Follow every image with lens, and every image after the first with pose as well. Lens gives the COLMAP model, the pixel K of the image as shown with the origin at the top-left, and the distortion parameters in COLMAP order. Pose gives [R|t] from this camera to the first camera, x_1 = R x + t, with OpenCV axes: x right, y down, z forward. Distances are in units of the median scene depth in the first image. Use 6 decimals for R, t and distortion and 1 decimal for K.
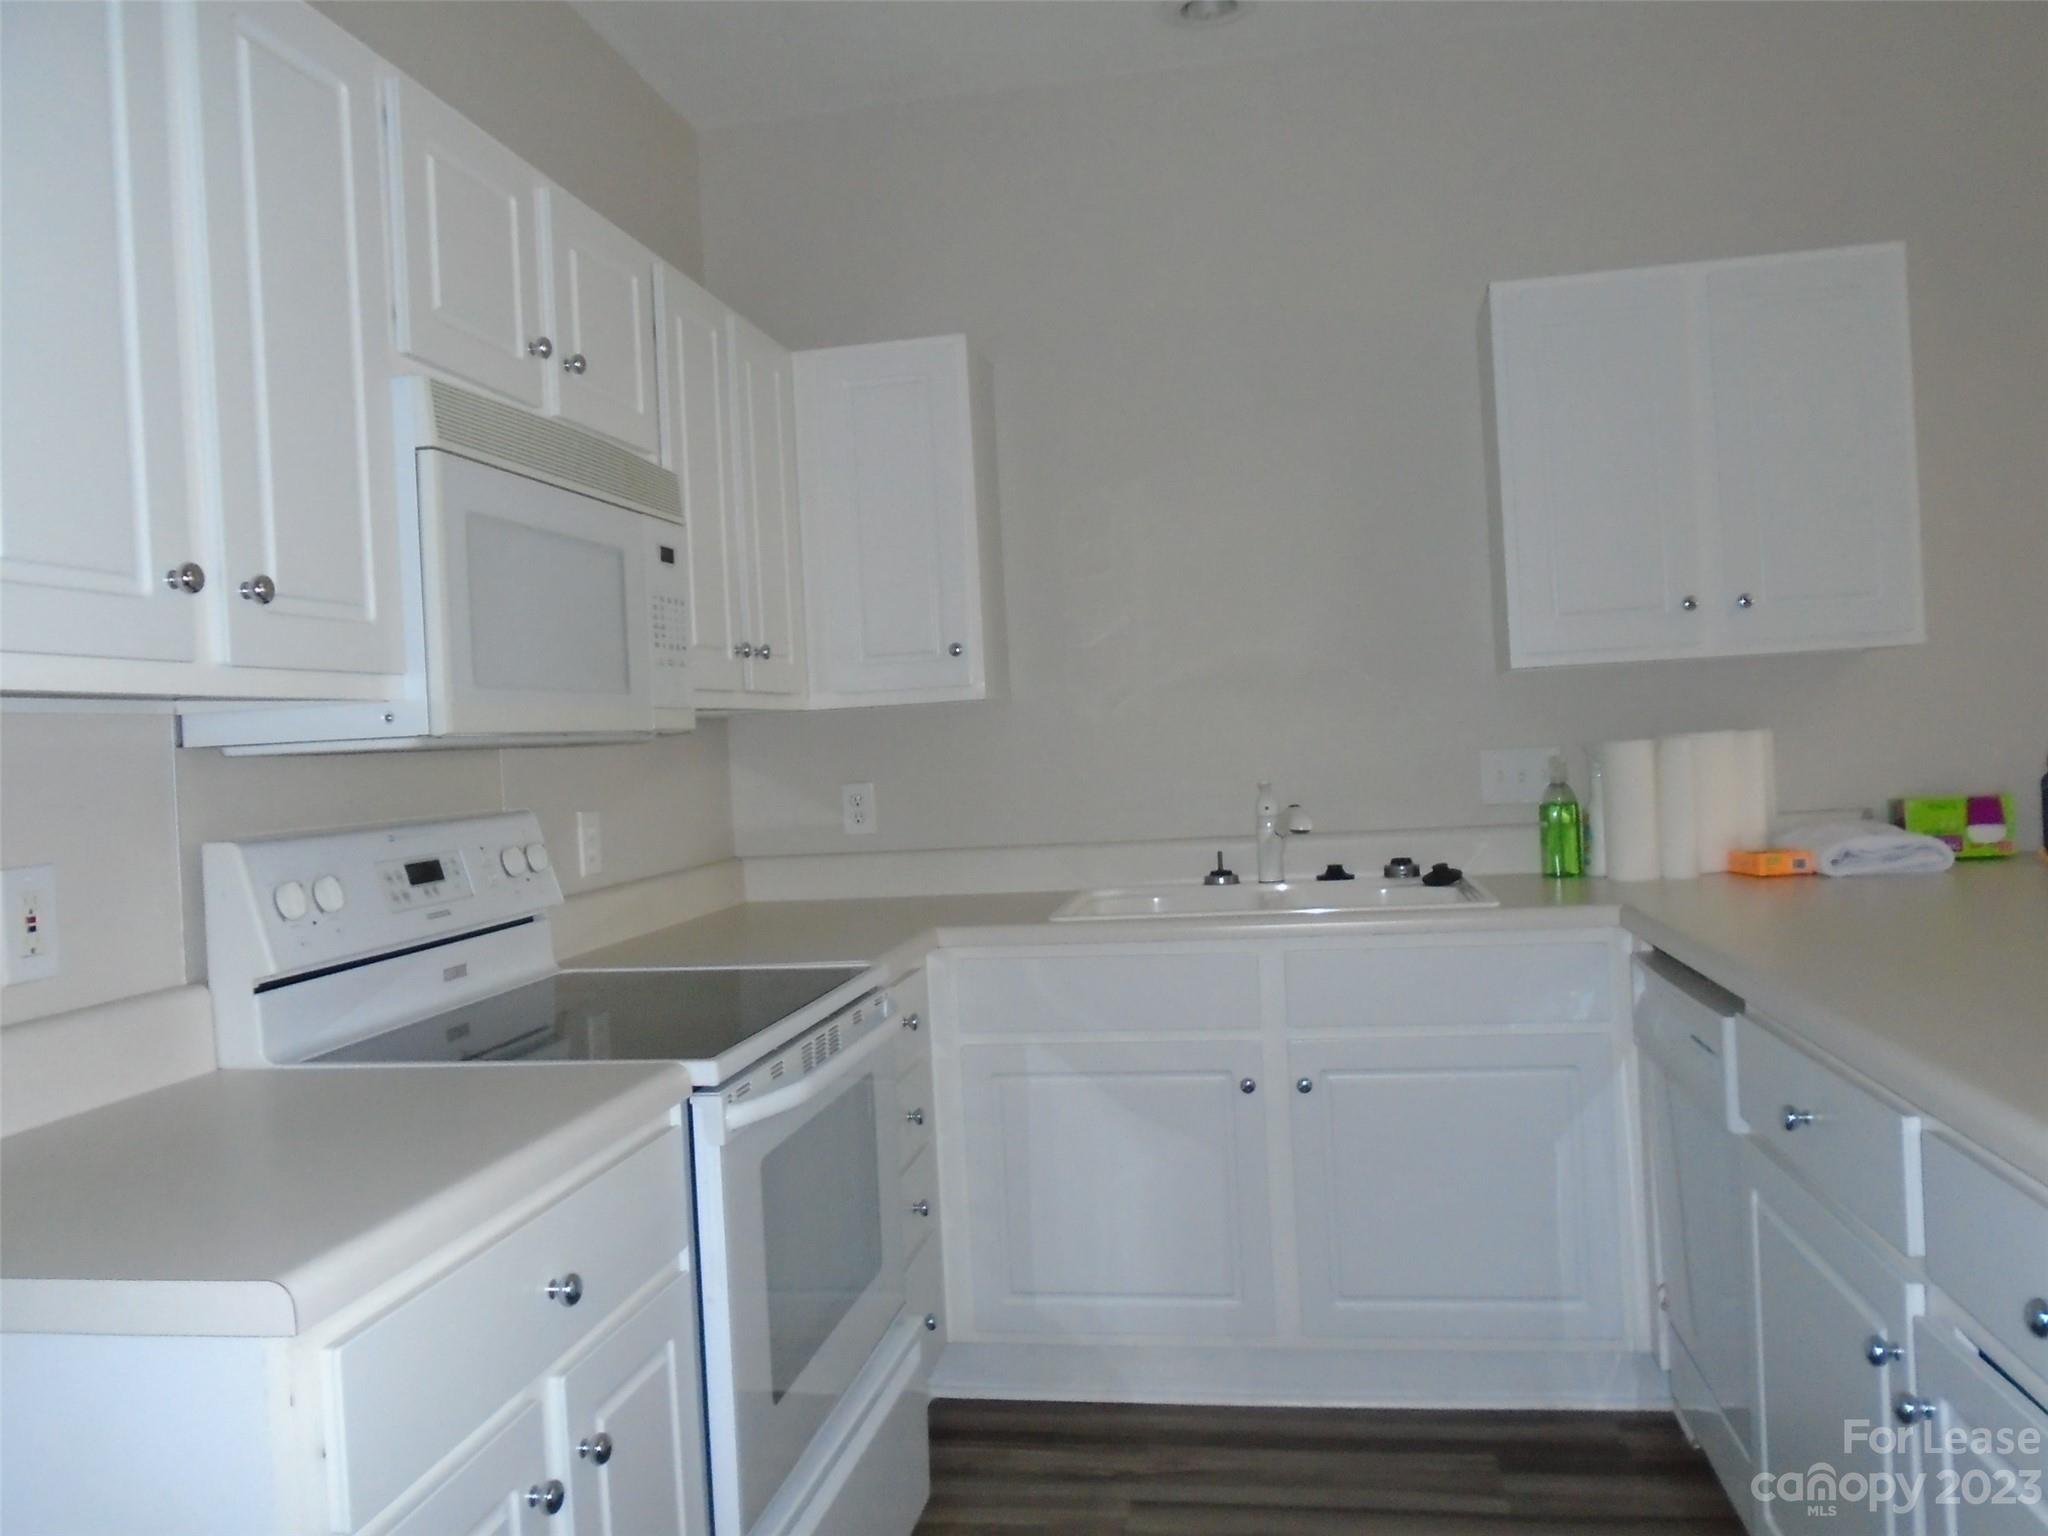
lens RADIAL K [[1582.9, 0, 1024.0], [0, 1582.9, 768.0], [0, 0, 1]] dist [-0.001913, -0.001503]
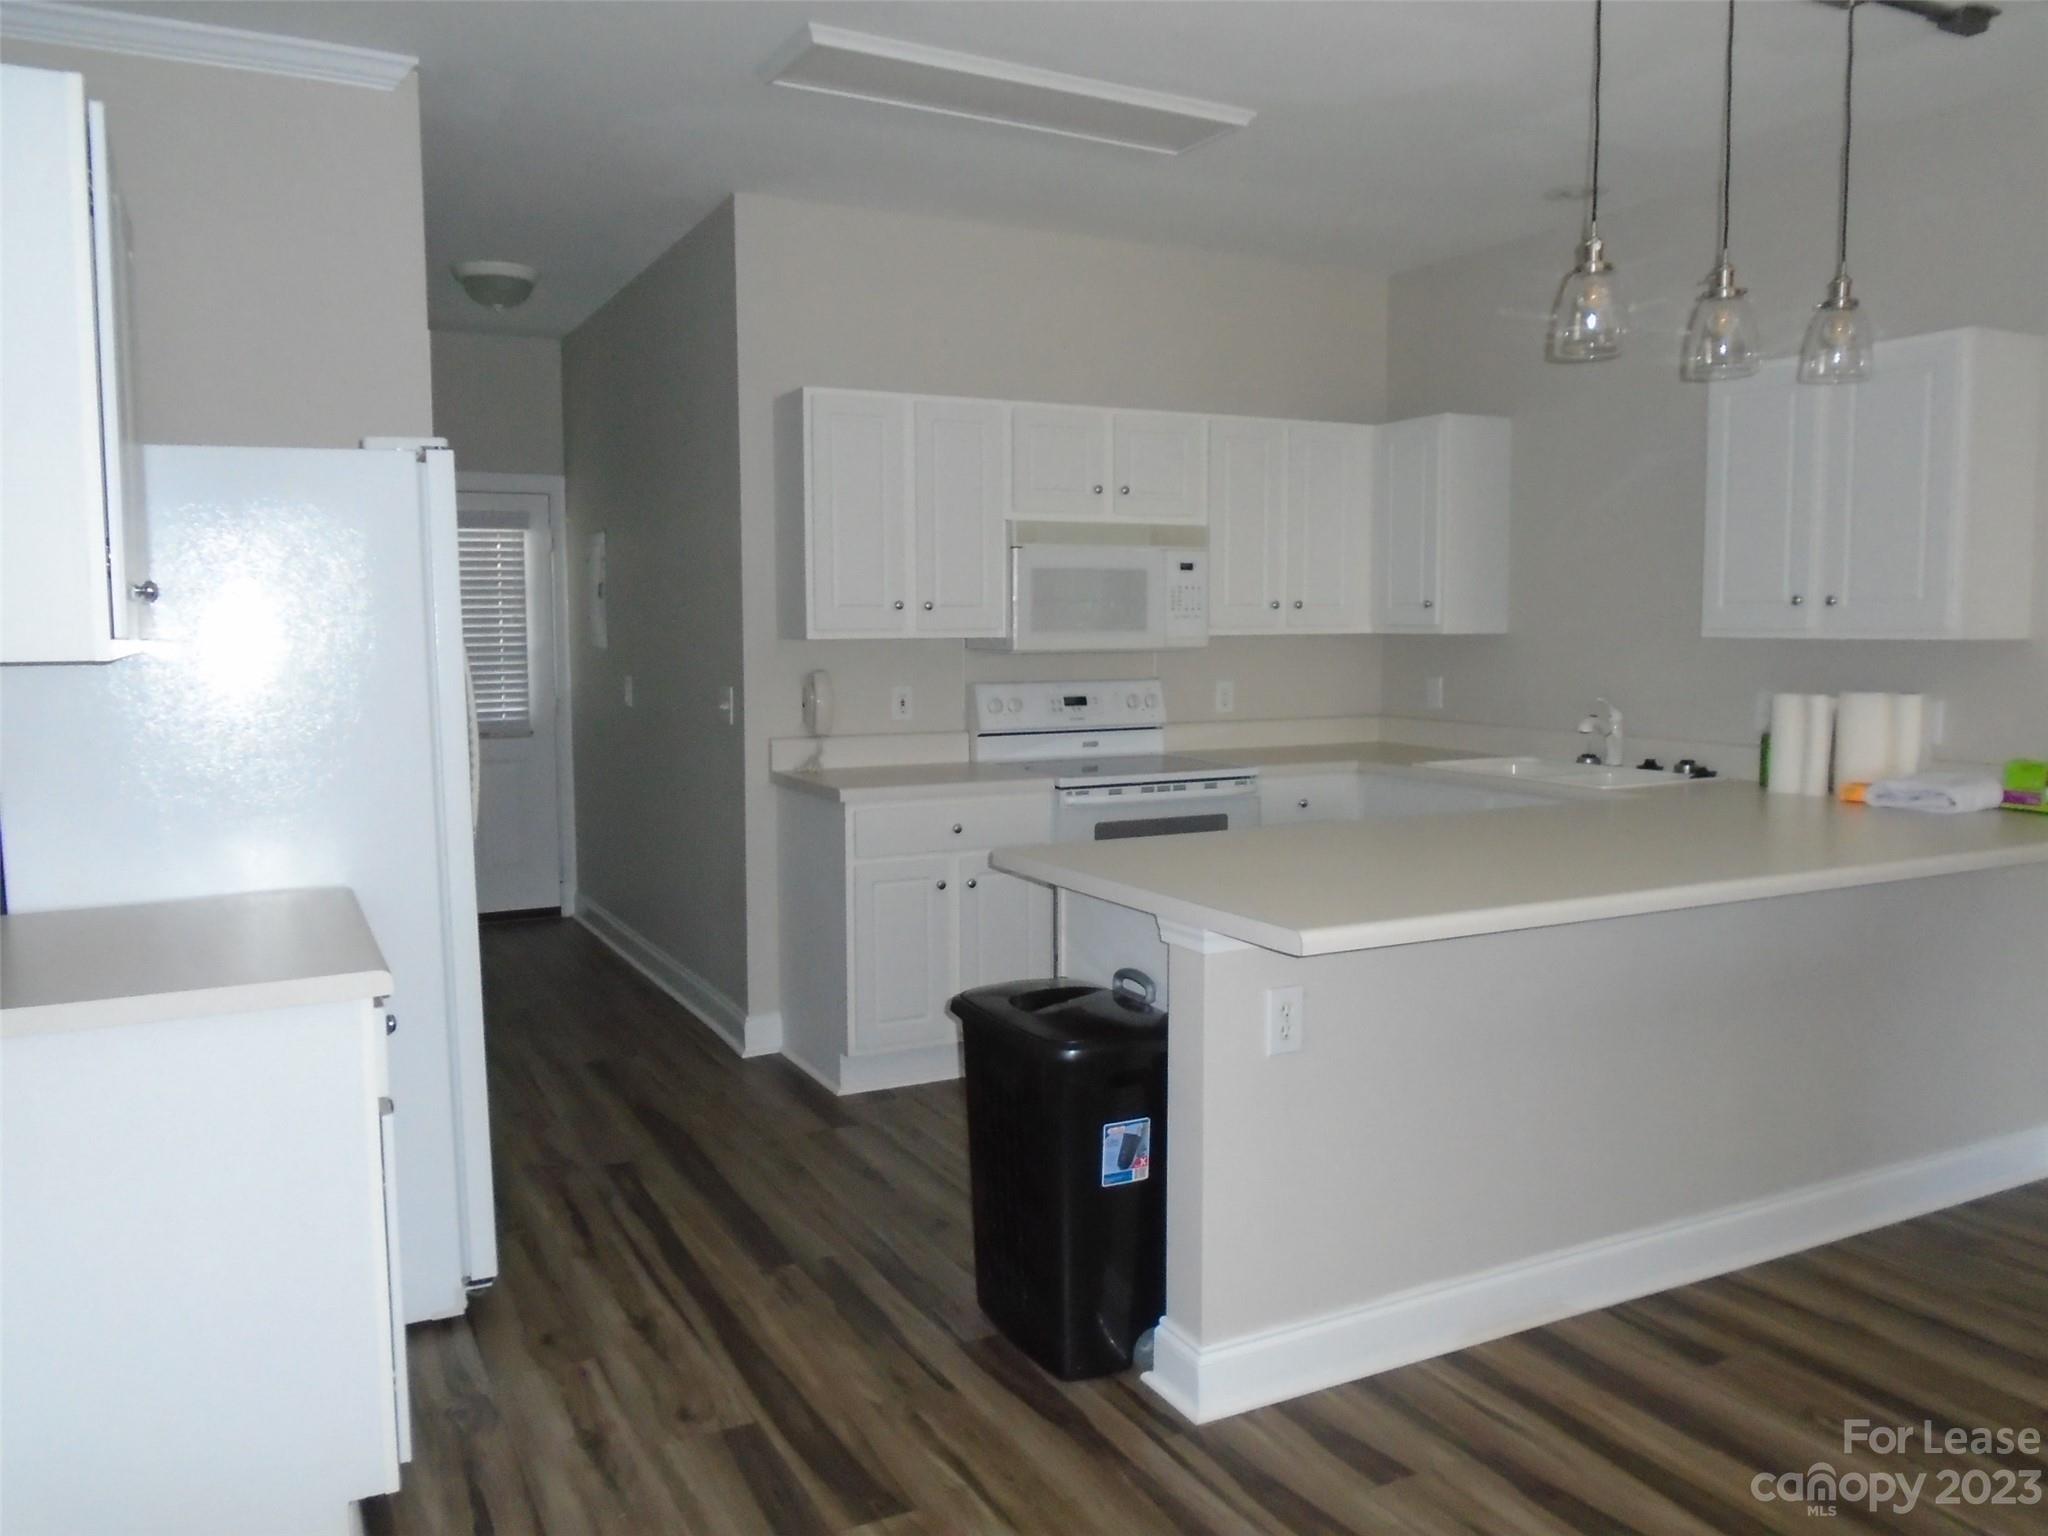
lens RADIAL K [[1582.9, 0, 1024.0], [0, 1582.9, 768.0], [0, 0, 1]] dist [-0.001913, -0.001503]
pose [[0.605692, 0.127074, -0.785487, 1.136398], [-0.045675, 0.991090, 0.125116, -0.101100], [0.794387, -0.039905, 0.606099, -0.413721]]
